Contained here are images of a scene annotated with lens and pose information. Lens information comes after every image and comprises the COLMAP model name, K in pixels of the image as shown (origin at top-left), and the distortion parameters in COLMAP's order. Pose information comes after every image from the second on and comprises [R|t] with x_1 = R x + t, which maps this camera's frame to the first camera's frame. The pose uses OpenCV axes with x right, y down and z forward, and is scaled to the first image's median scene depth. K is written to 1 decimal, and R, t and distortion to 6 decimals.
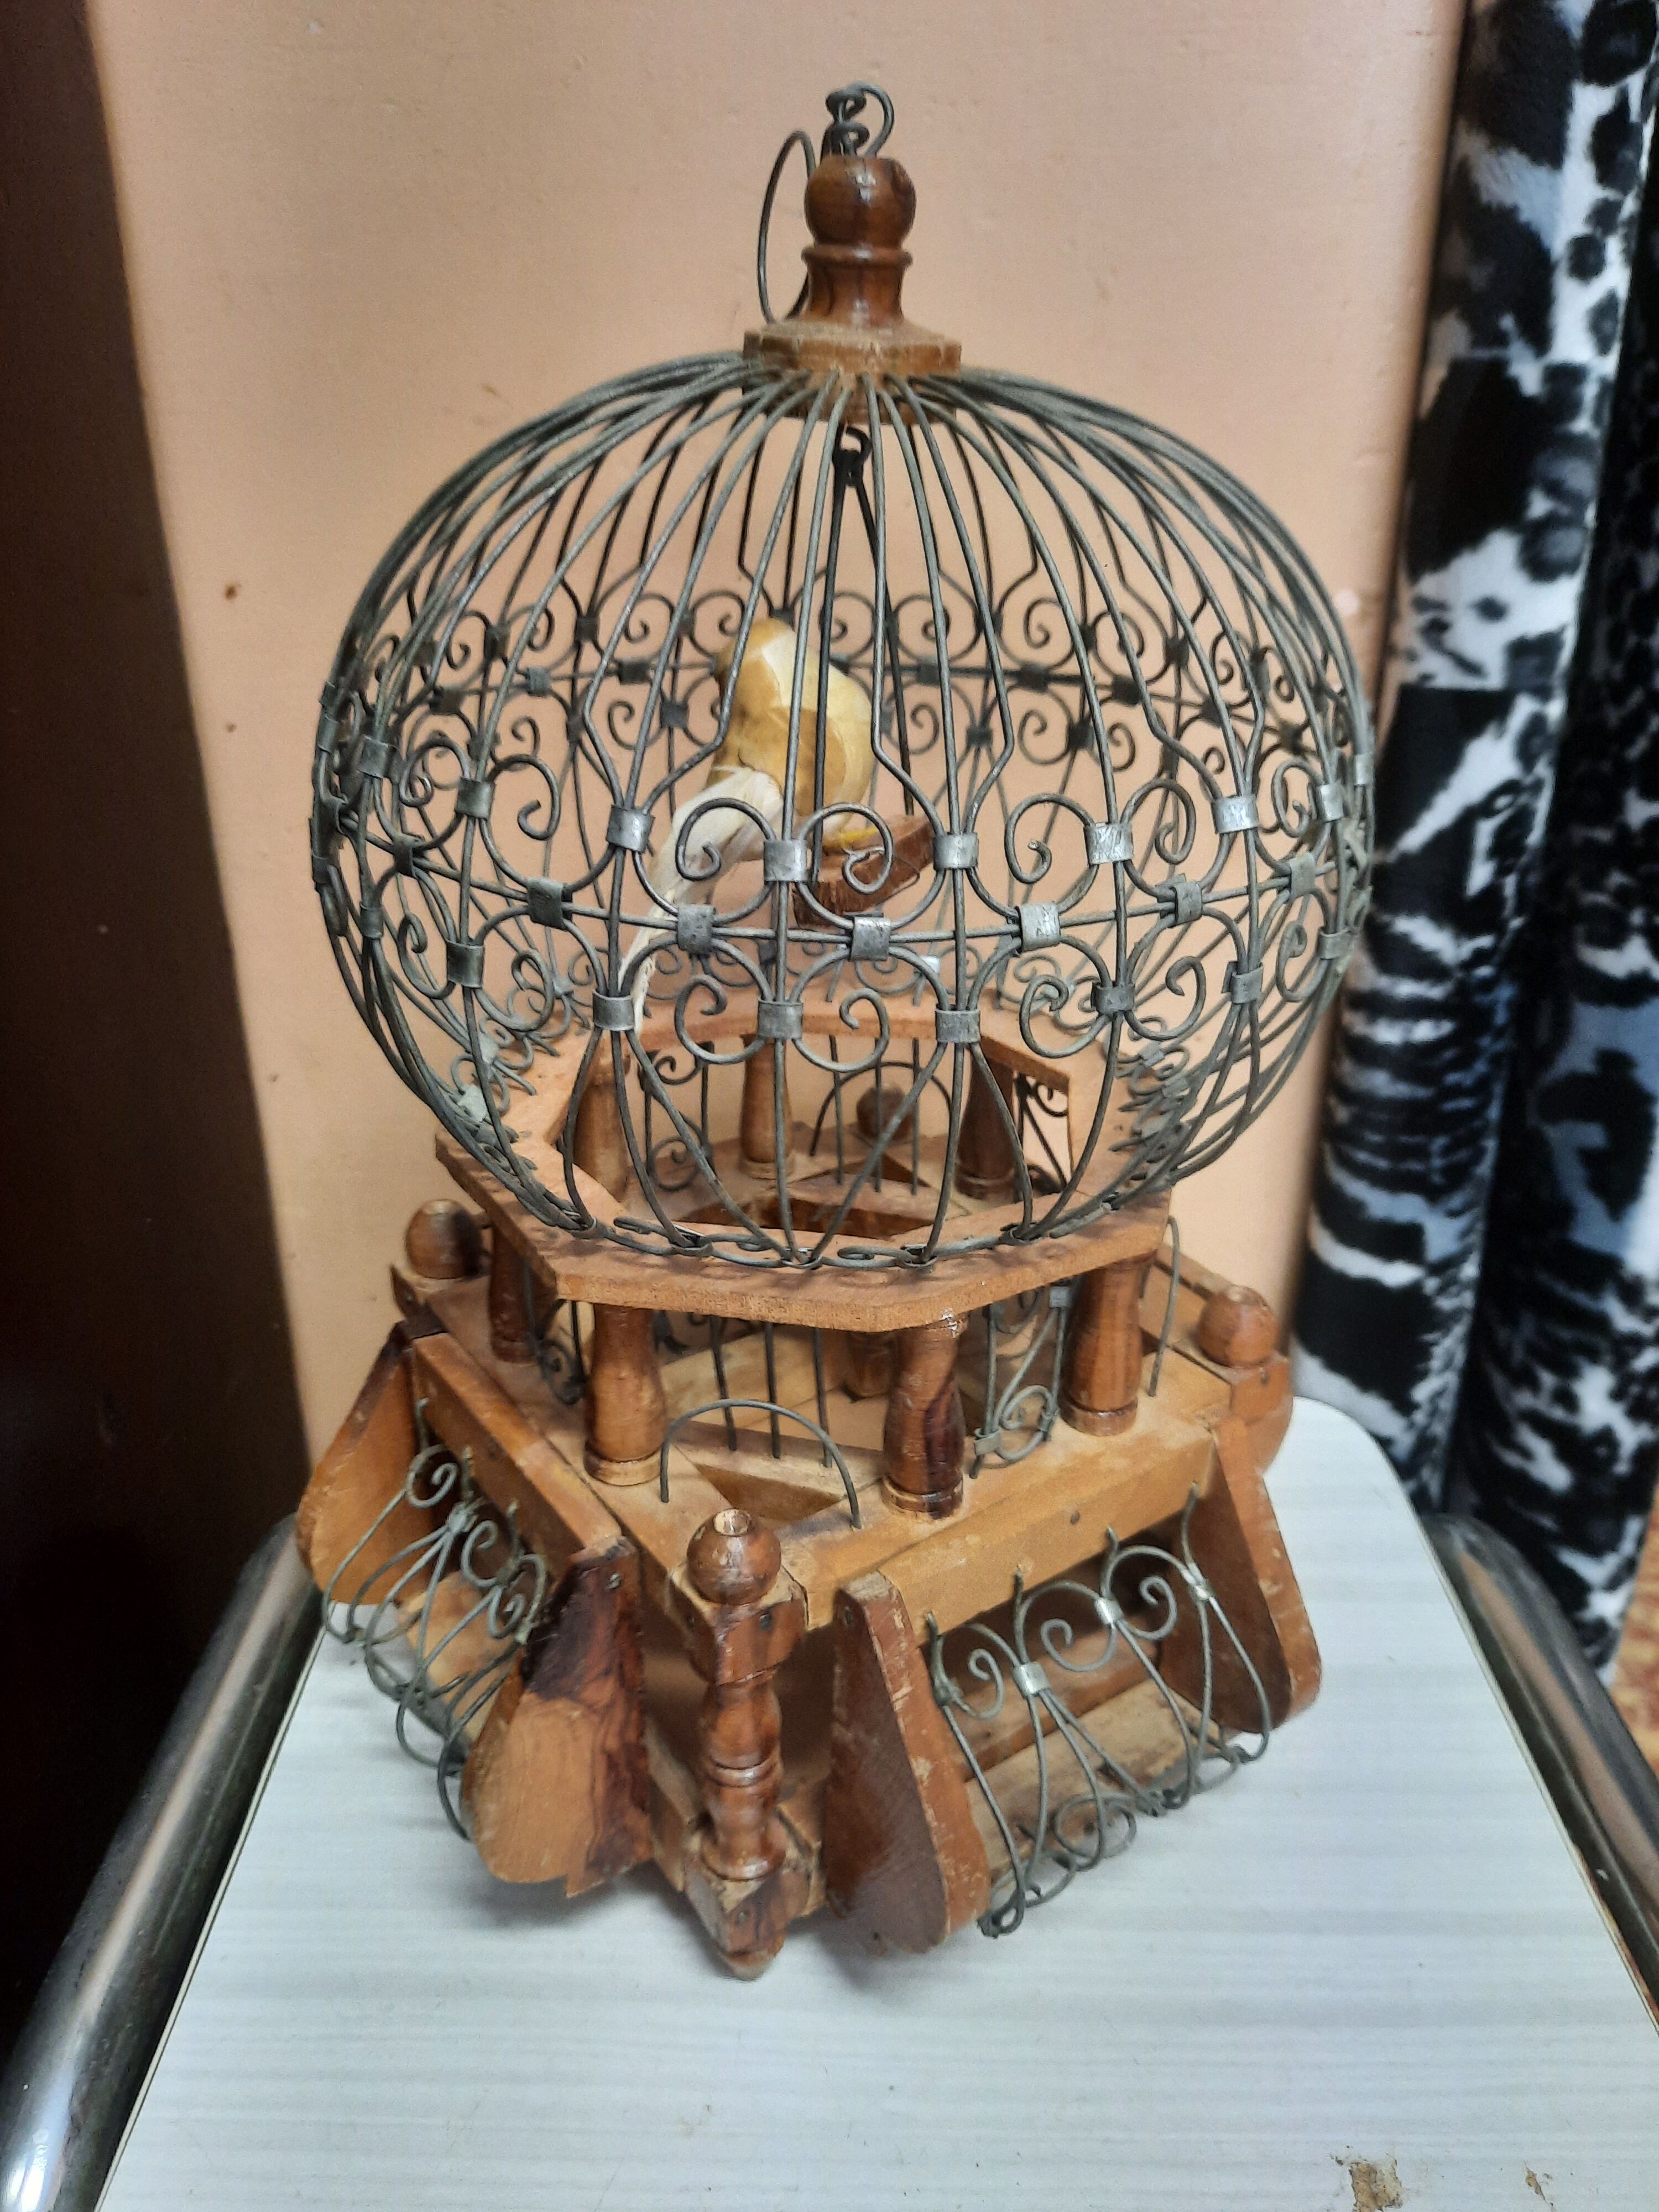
lens RADIAL K [[1616.5, 0, 830.7], [0, 1616.5, 1100.1], [0, 0, 1]] dist [-0.012645, 0.007526]
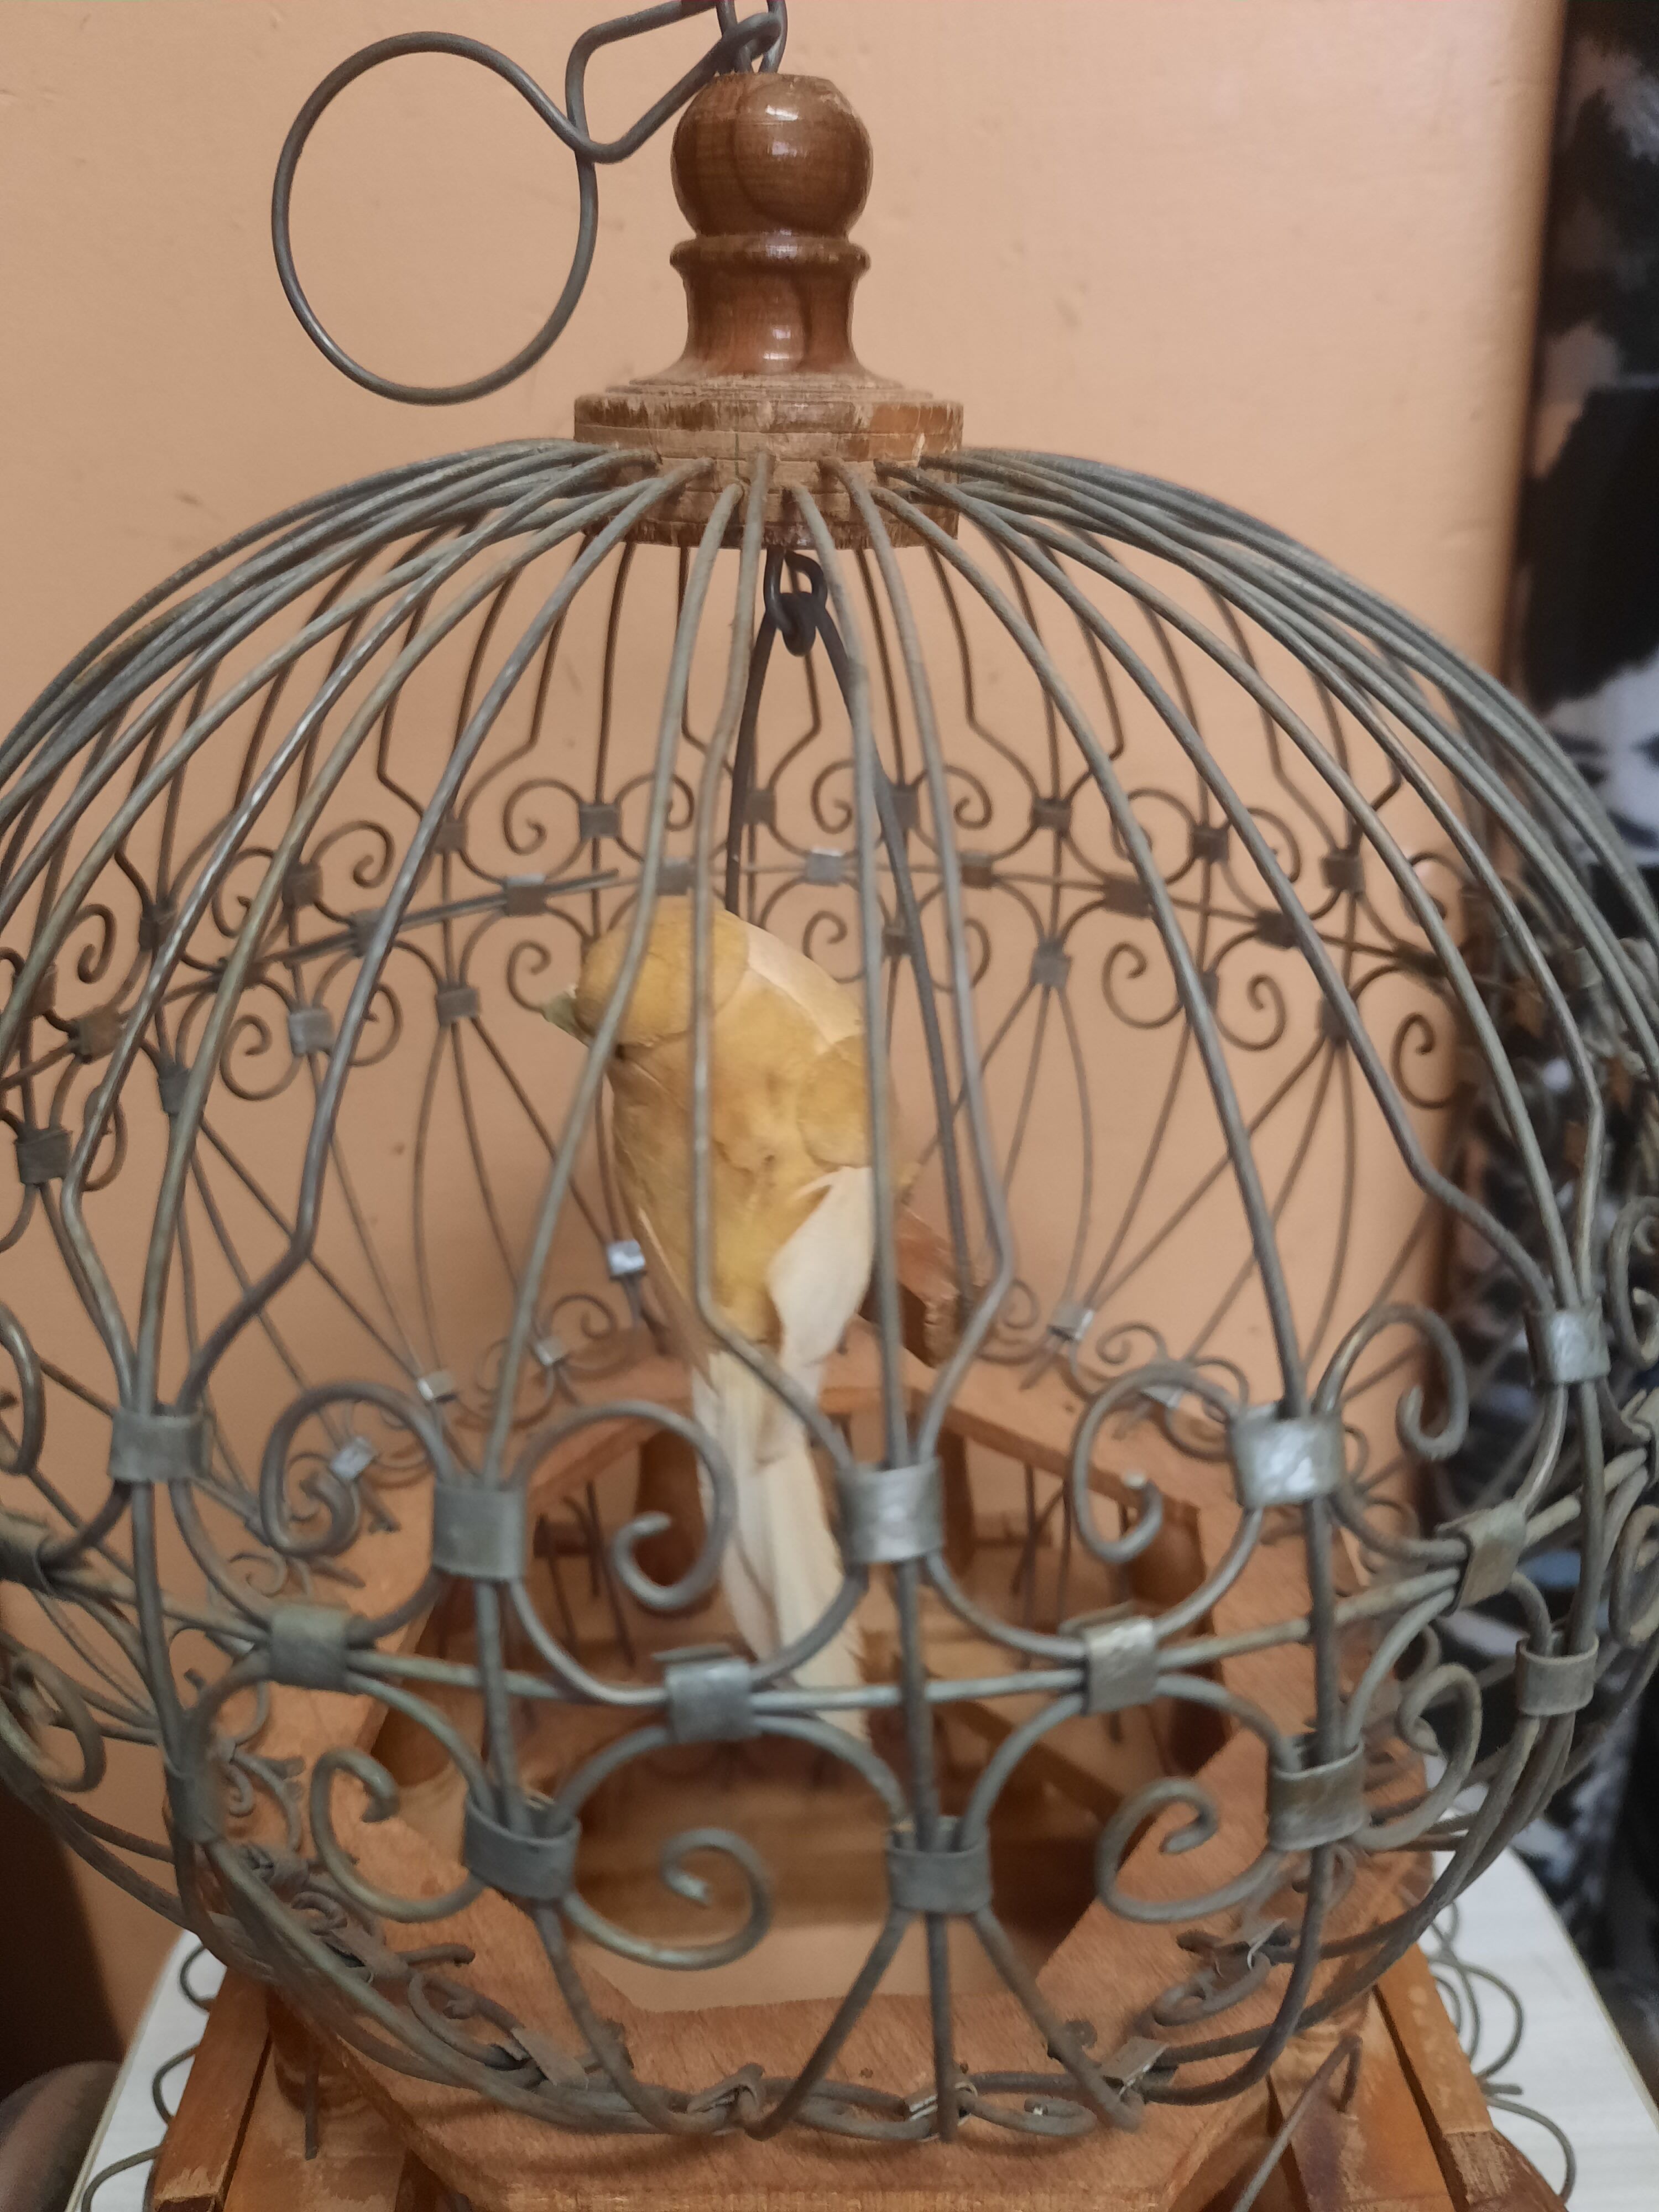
lens RADIAL K [[1616.5, 0, 830.7], [0, 1616.5, 1100.1], [0, 0, 1]] dist [-0.012645, 0.007526]
pose [[0.998171, -0.056286, 0.022054, 0.032421], [0.056929, 0.997937, -0.029668, -0.145247], [-0.020338, 0.030869, 0.999316, 0.307134]]
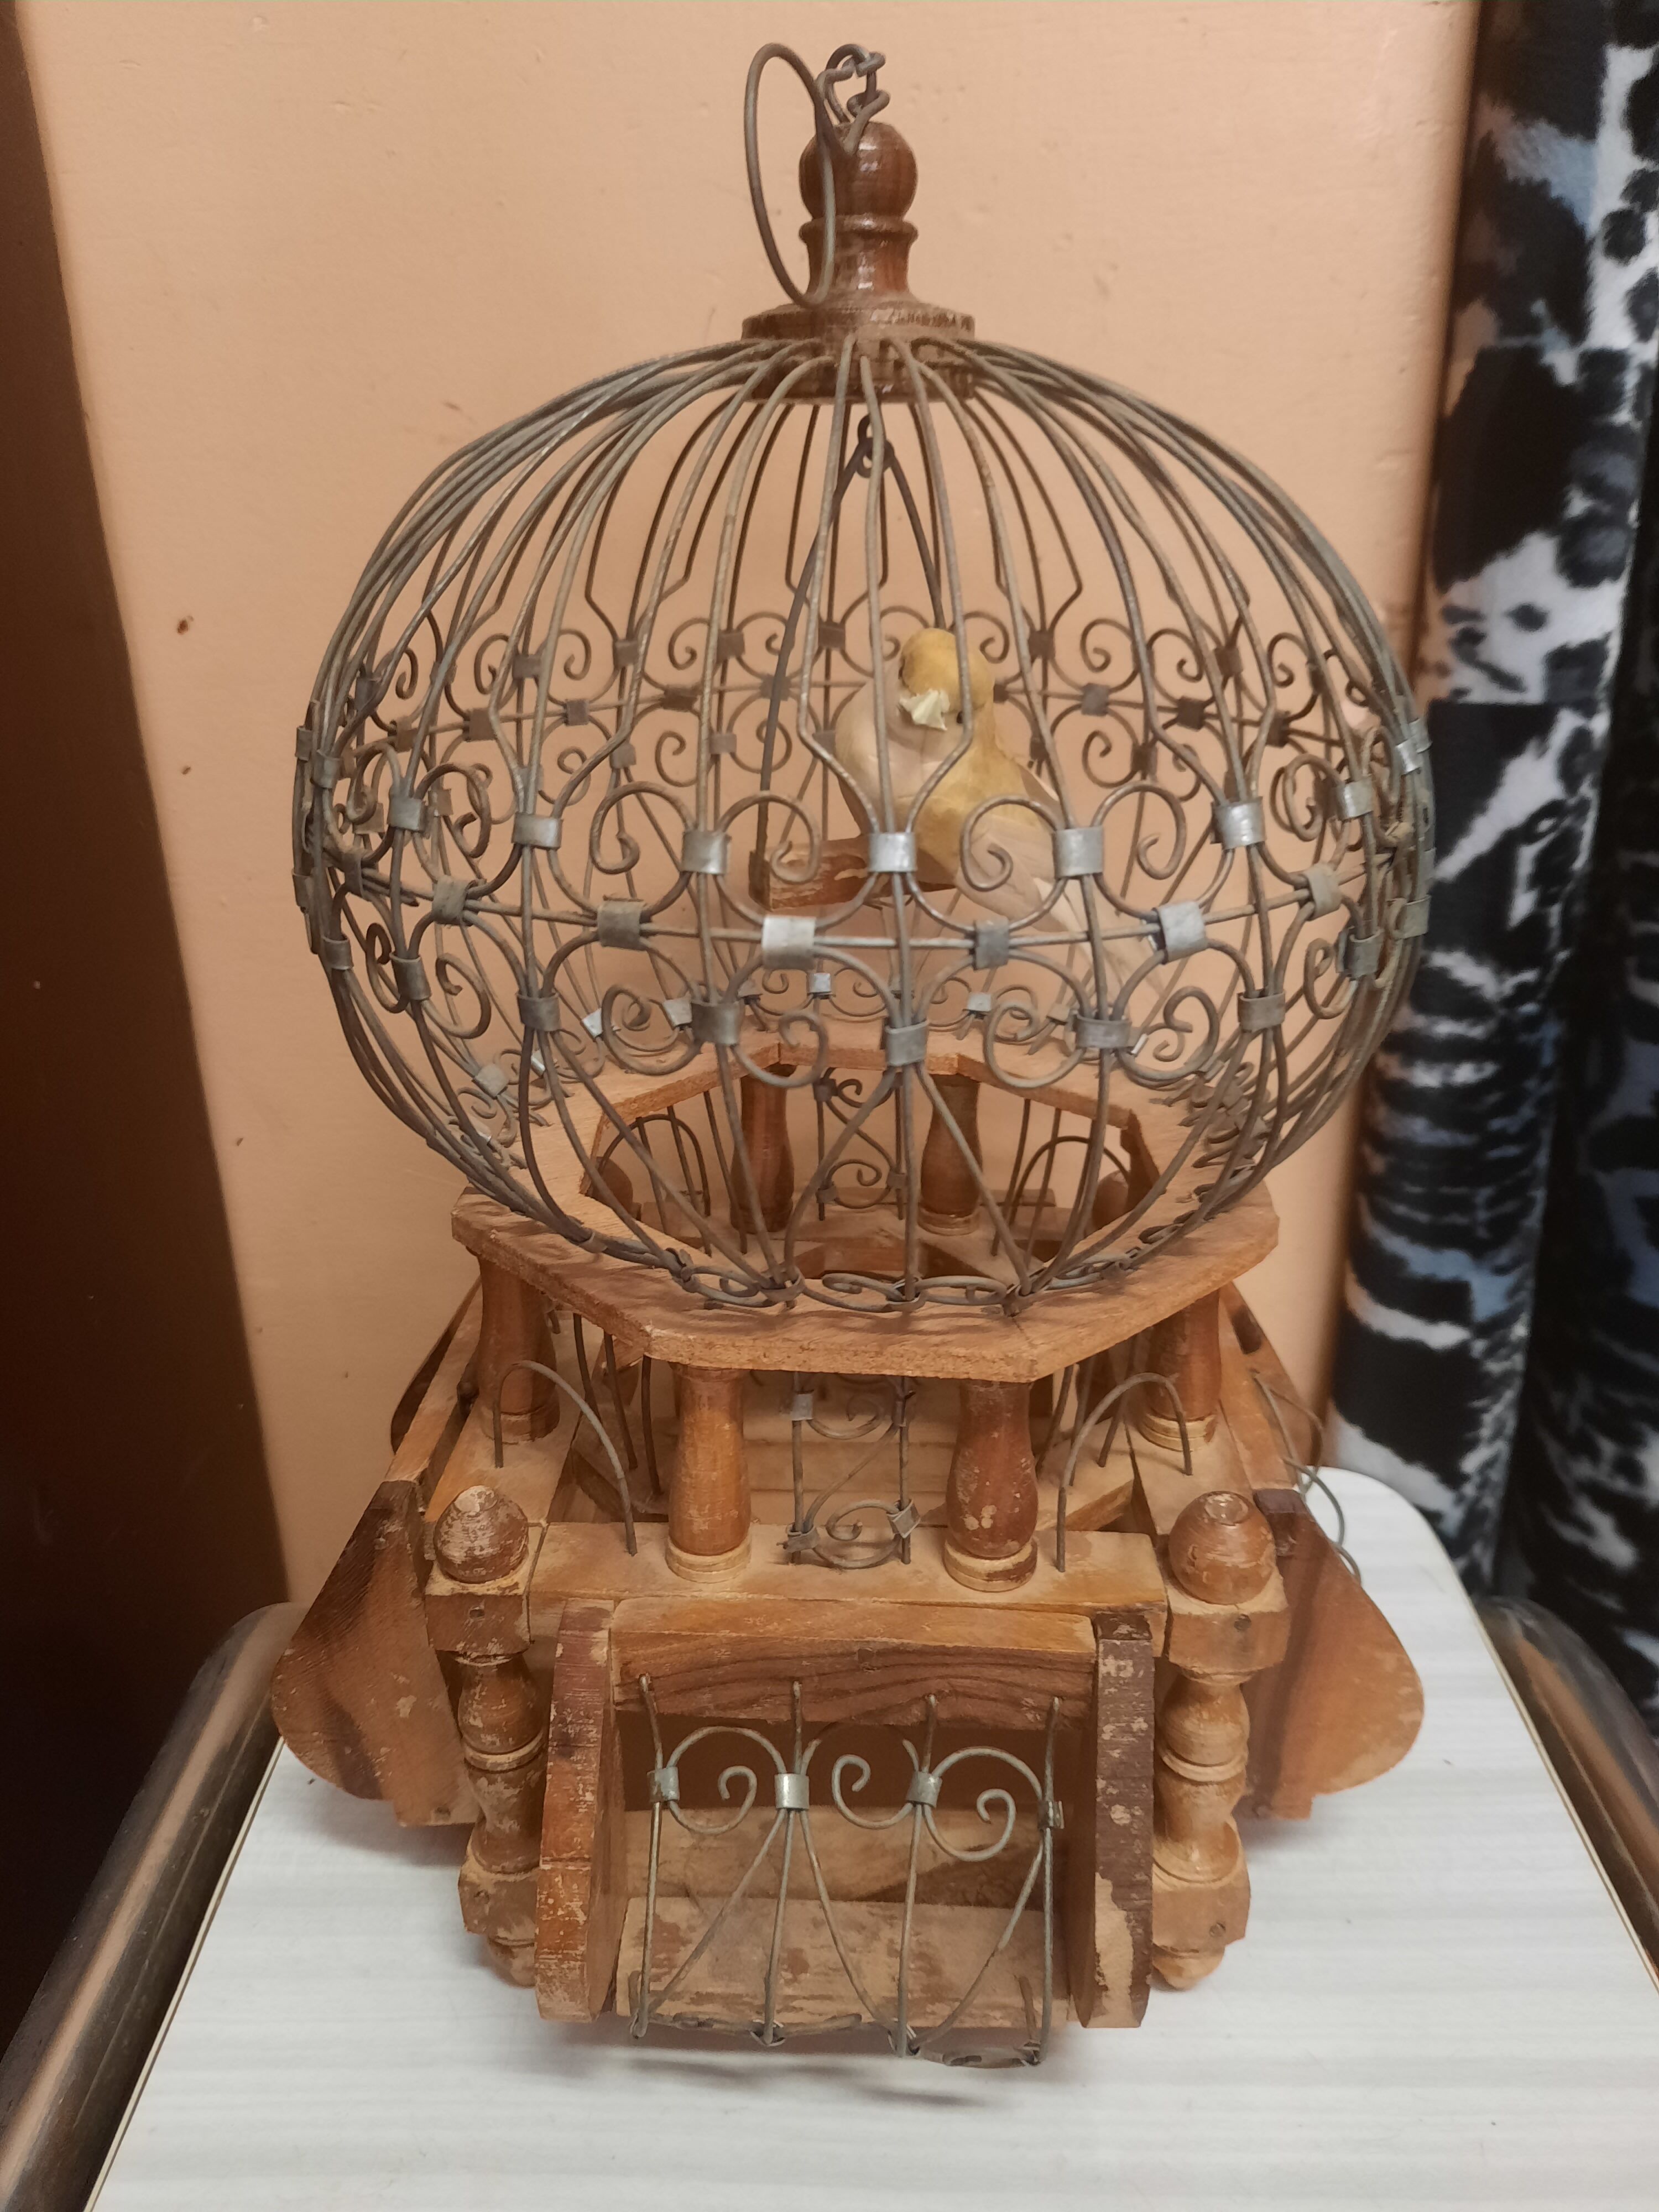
lens RADIAL K [[1624.1, 0, 837.1], [0, 1624.1, 1111.5], [0, 0, 1]] dist [-0.003122, -0.000731]
pose [[0.999835, -0.015392, -0.009650, 0.015932], [0.015141, 0.999560, -0.025512, -0.002761], [0.010038, 0.025361, 0.999628, 0.065637]]
